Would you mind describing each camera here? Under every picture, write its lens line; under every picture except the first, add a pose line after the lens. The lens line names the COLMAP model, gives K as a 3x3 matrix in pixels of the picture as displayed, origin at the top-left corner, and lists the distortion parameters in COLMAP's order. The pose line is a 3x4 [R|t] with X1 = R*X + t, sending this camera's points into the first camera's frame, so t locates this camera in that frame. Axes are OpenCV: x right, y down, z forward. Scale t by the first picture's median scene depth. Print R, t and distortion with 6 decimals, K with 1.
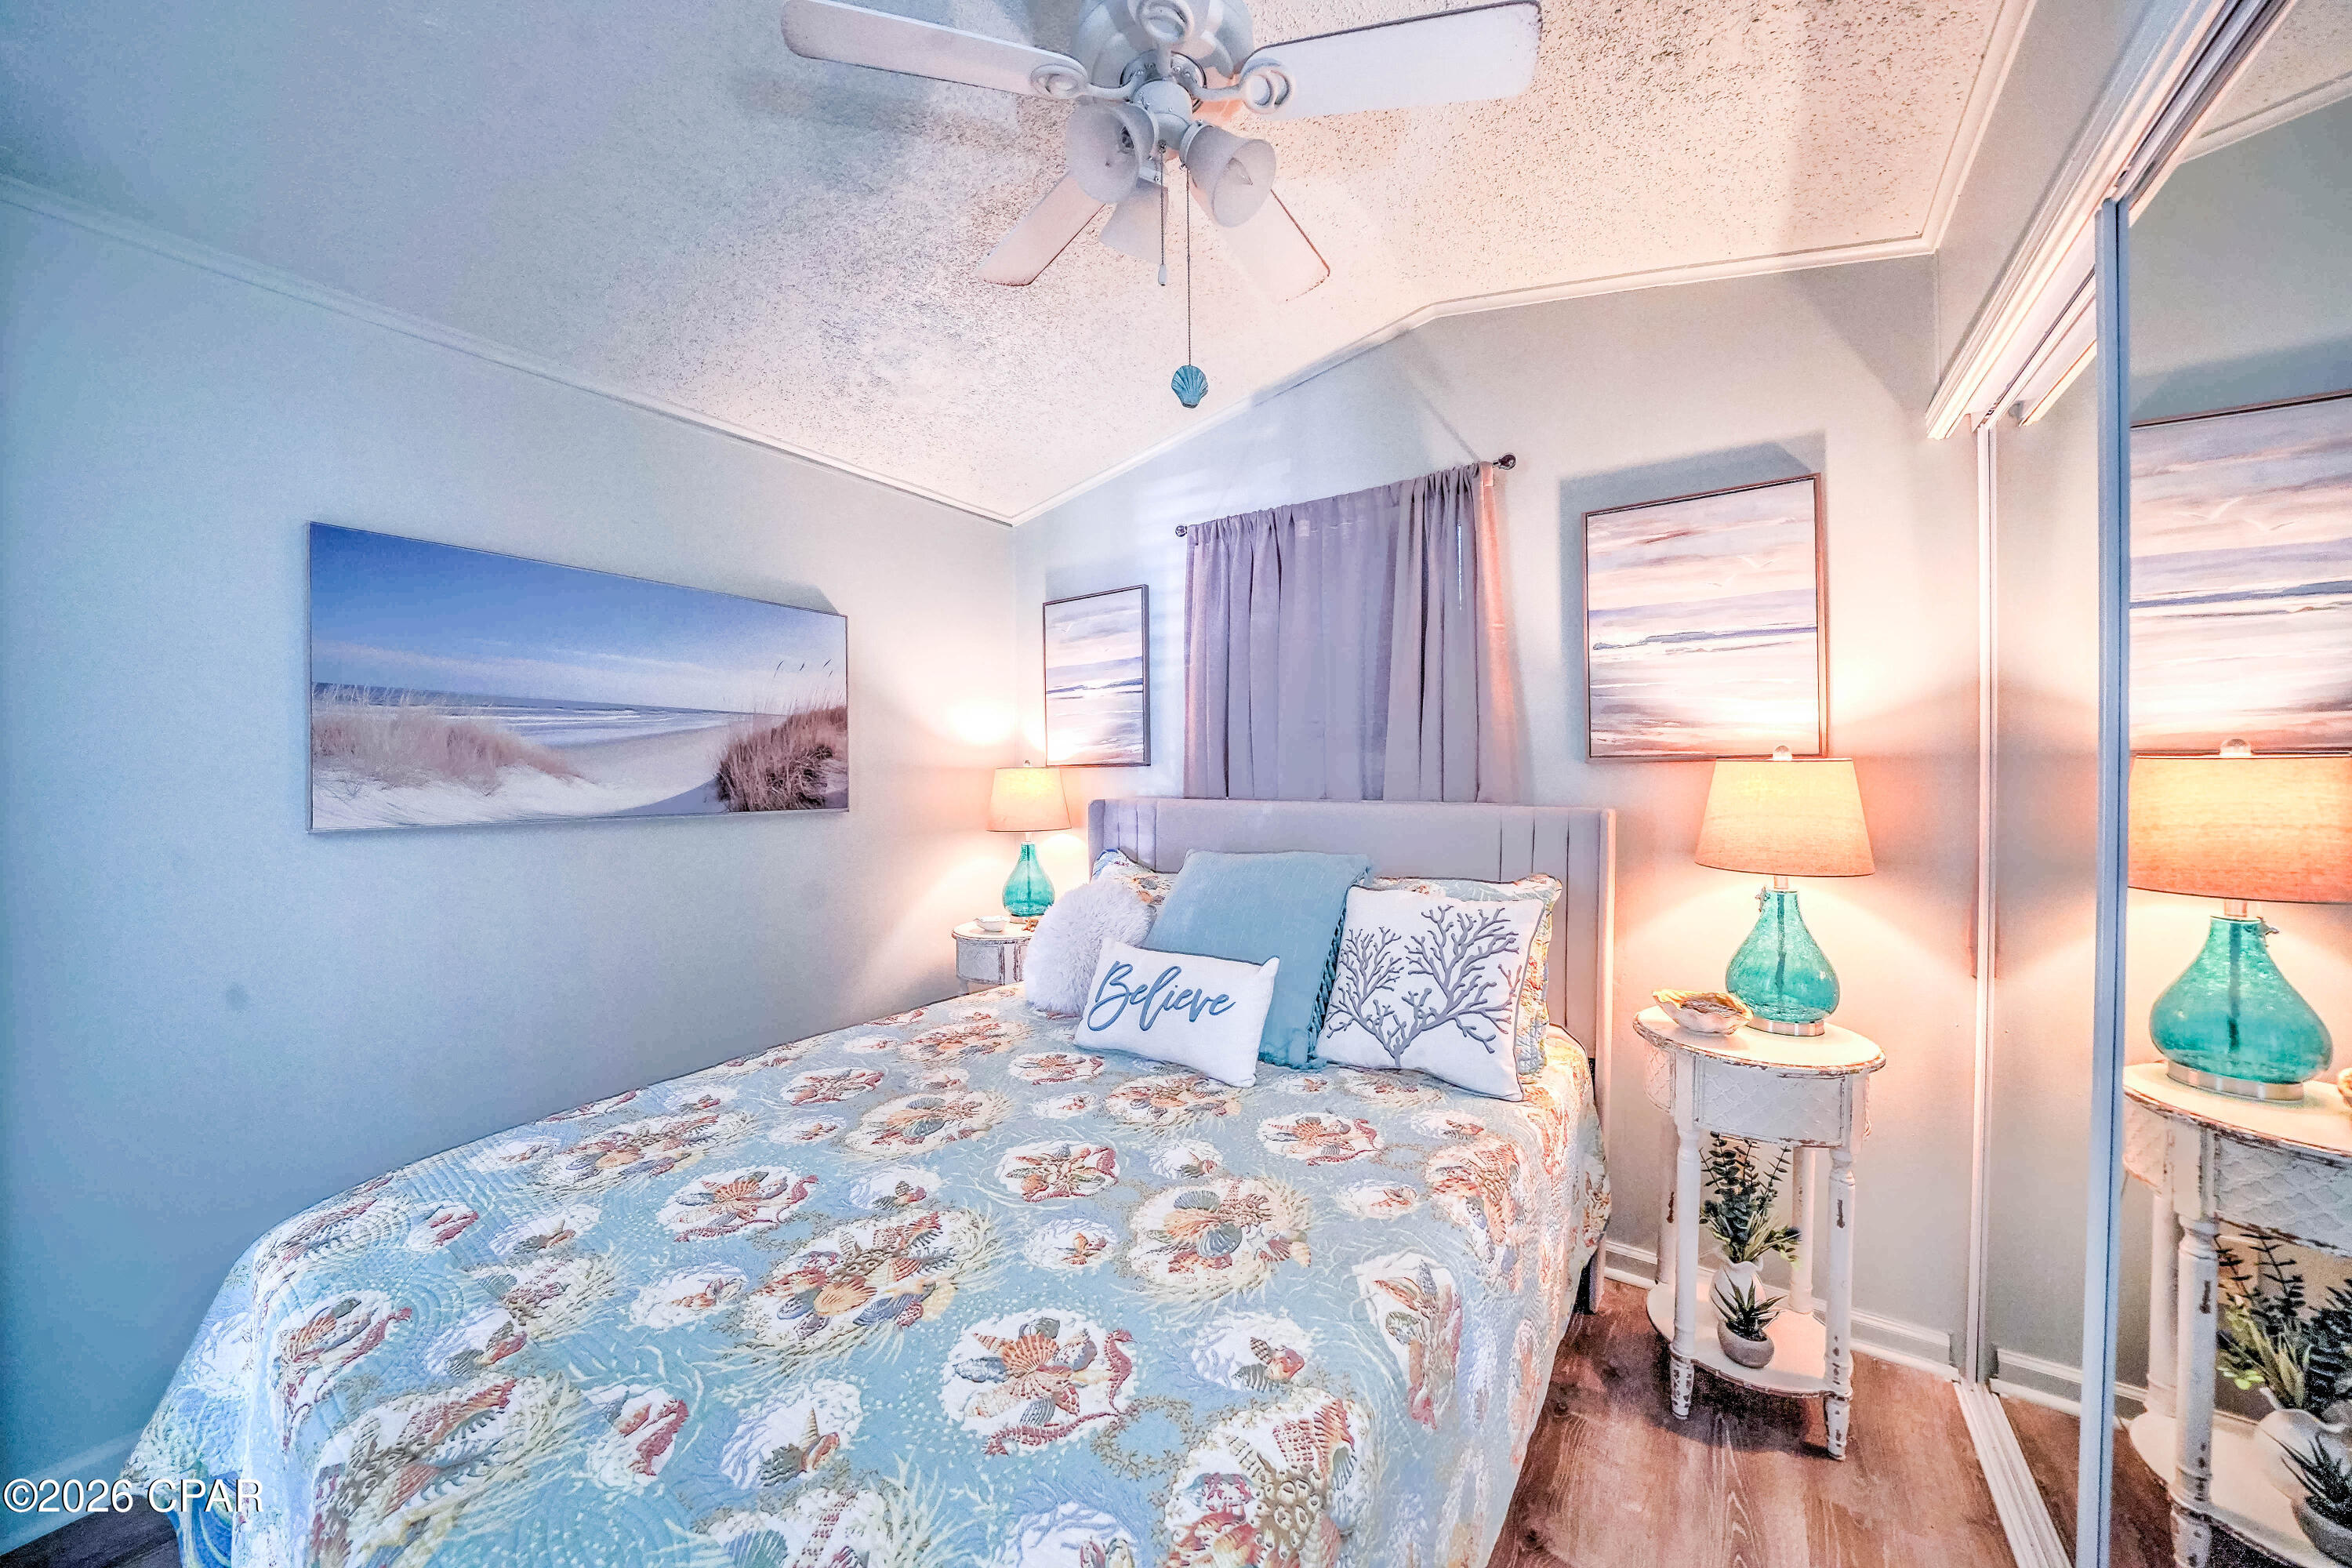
lens RADIAL K [[820.8, 0, 1161.0], [0, 820.8, 780.2], [0, 0, 1]] dist [-0.025431, 0.002483]
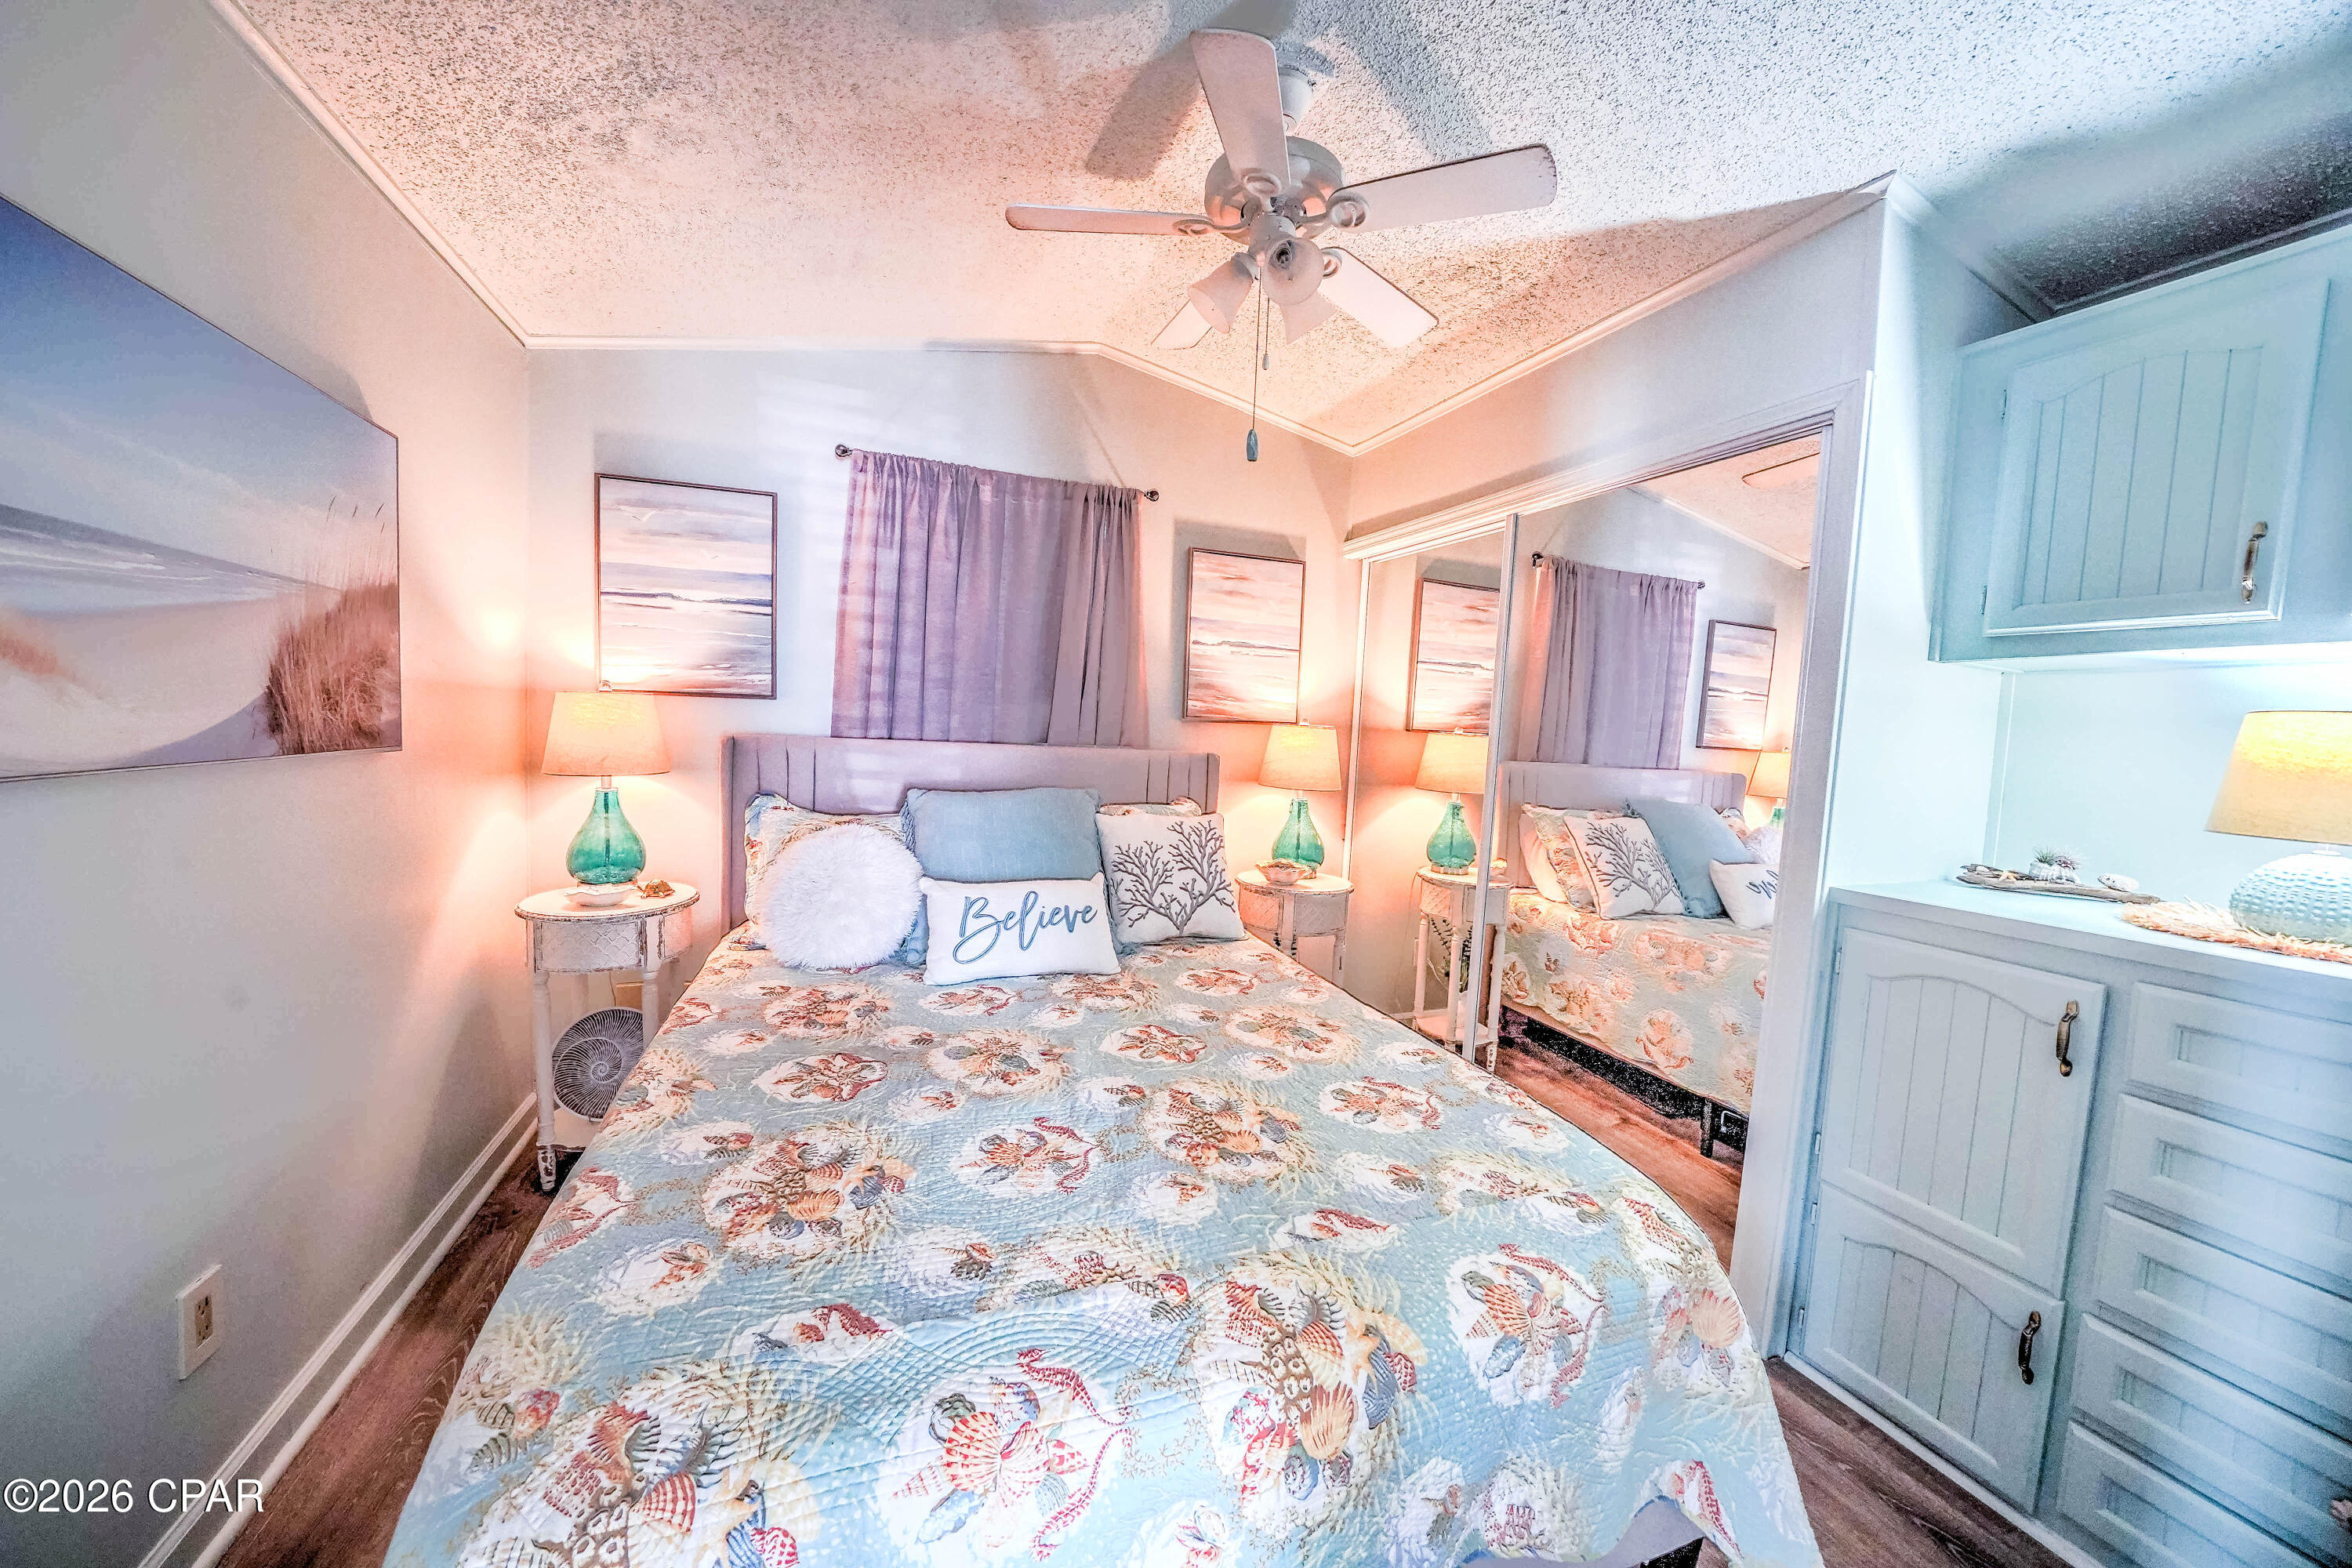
lens RADIAL K [[820.8, 0, 1161.0], [0, 820.8, 780.2], [0, 0, 1]] dist [-0.025431, 0.002483]
pose [[0.562099, -0.026525, 0.826644, -0.855090], [-0.042502, 0.997239, 0.060899, -0.003370], [-0.825977, -0.069365, 0.559420, 0.237463]]
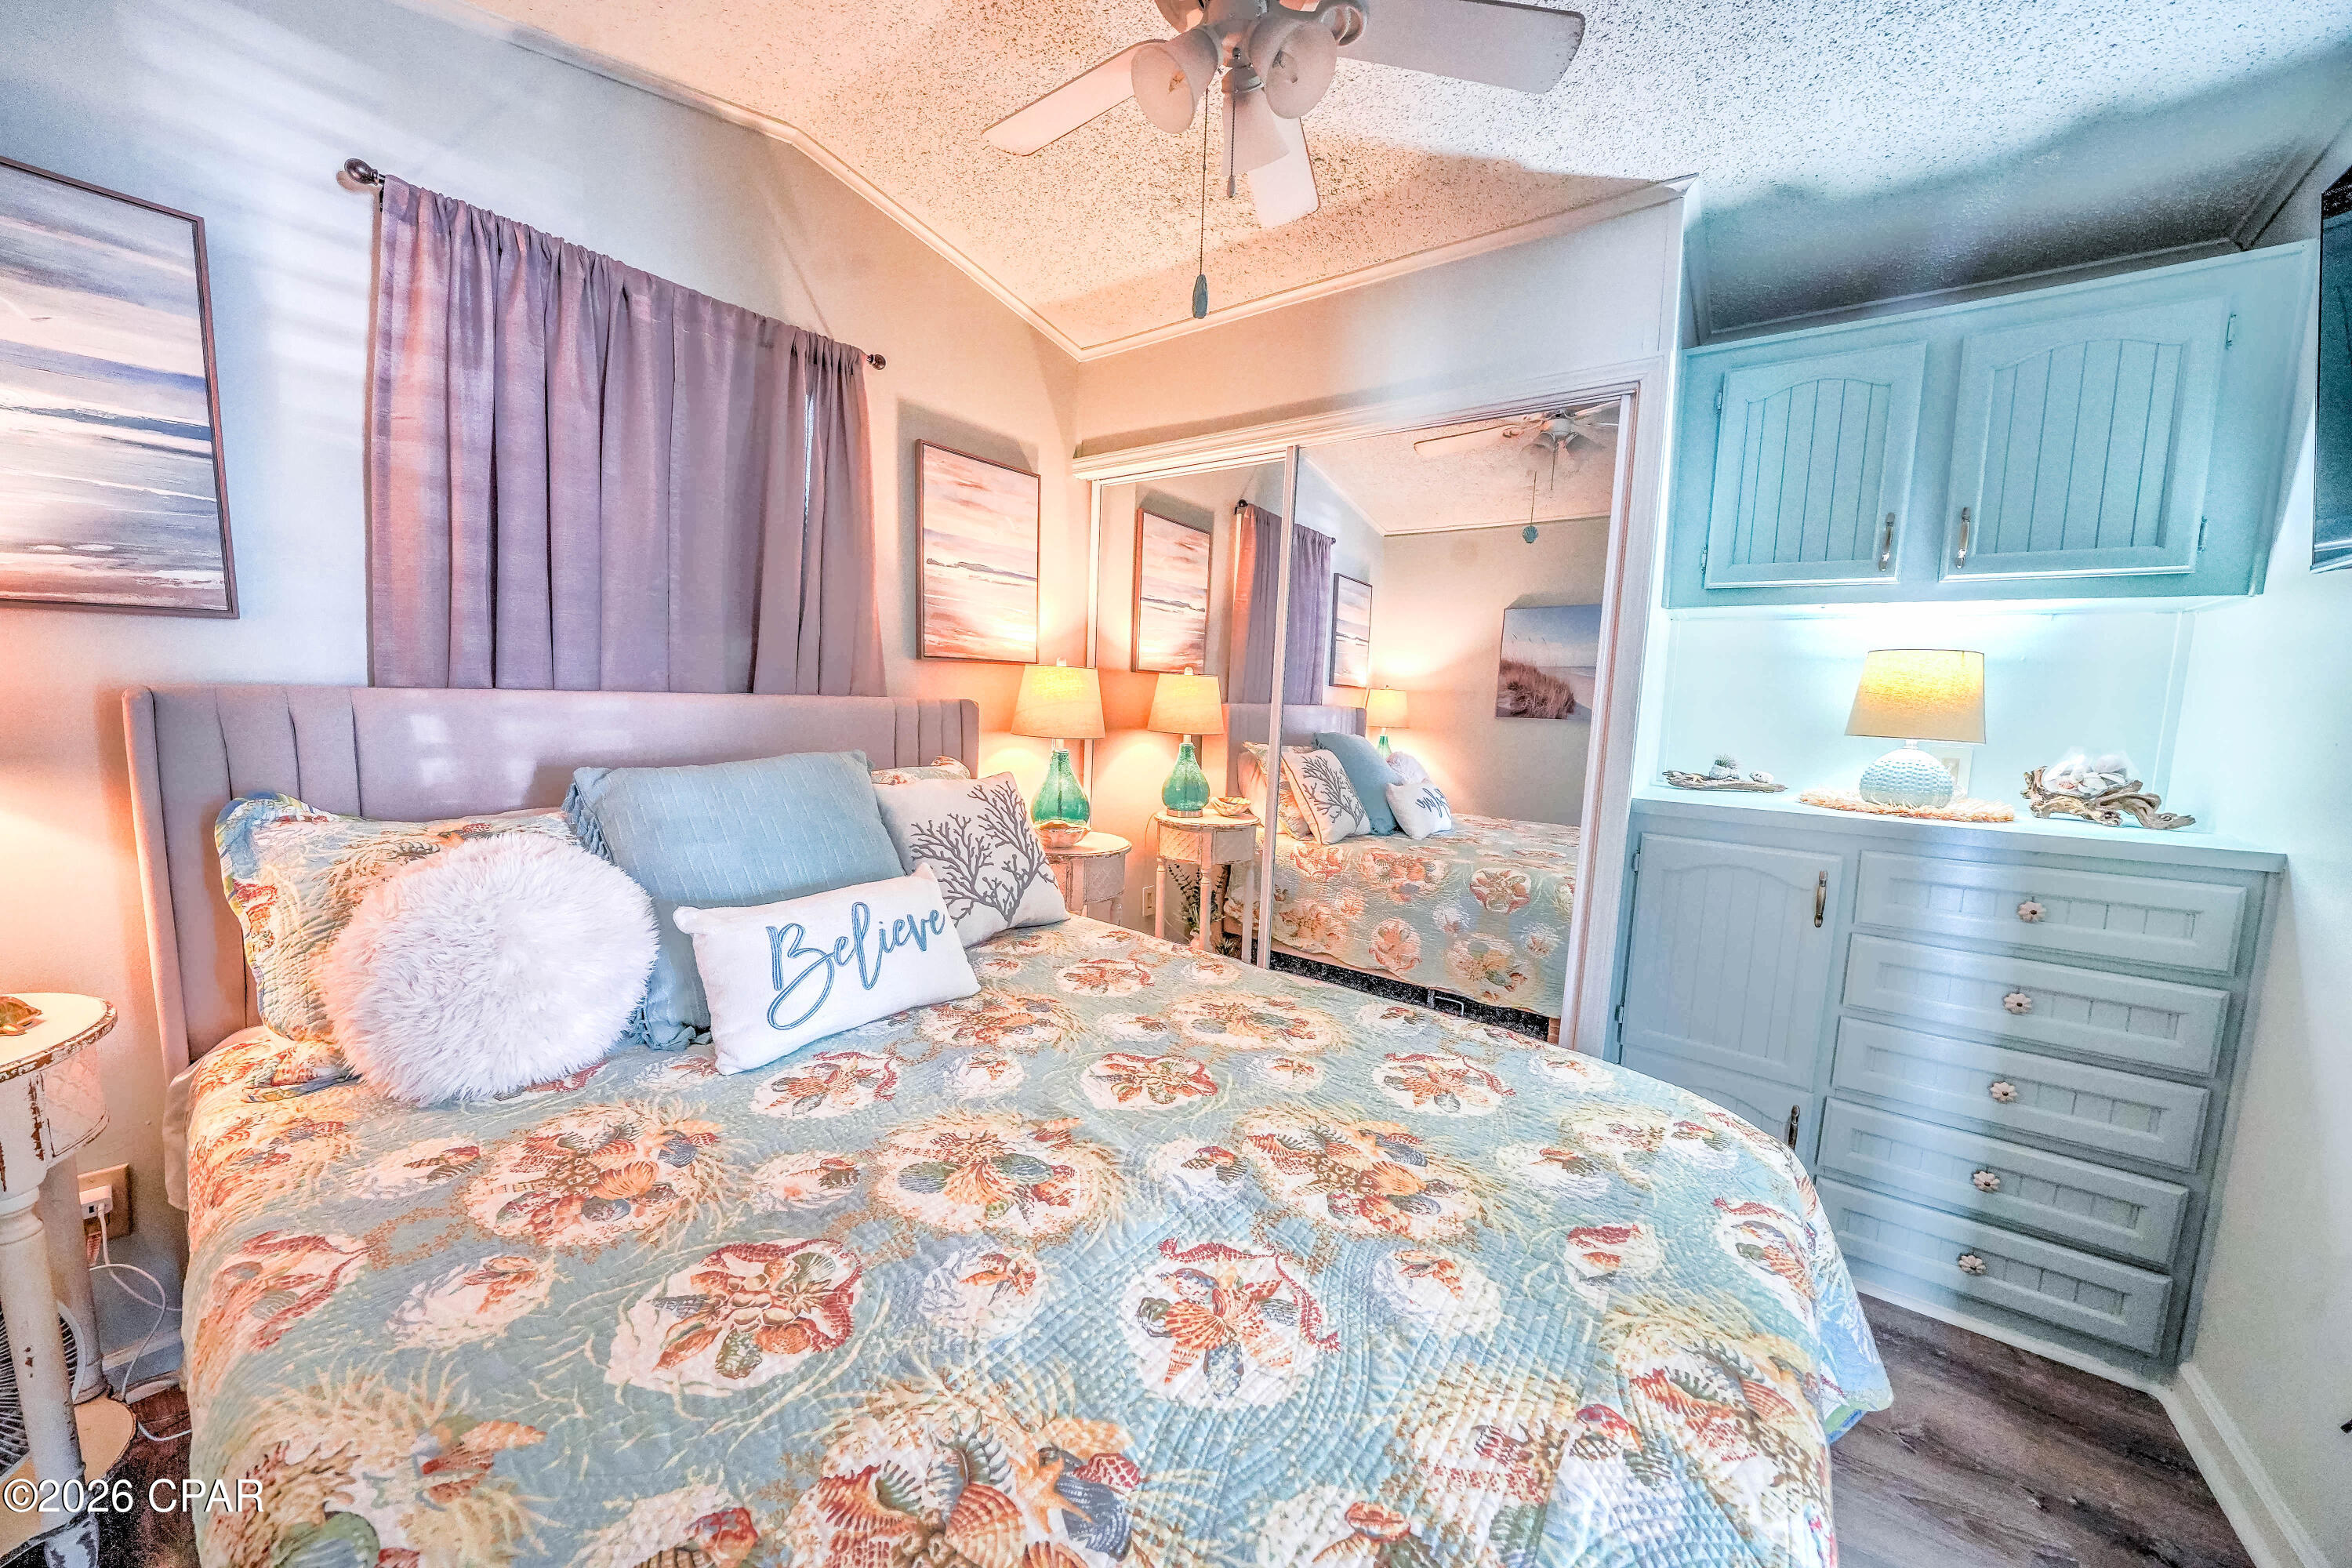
lens RADIAL K [[820.8, 0, 1161.0], [0, 820.8, 780.2], [0, 0, 1]] dist [-0.025431, 0.002483]
pose [[0.037521, -0.104987, 0.993766, -0.774824], [-0.027381, 0.993984, 0.106044, 0.019554], [-0.998921, -0.031189, 0.034421, 0.717523]]
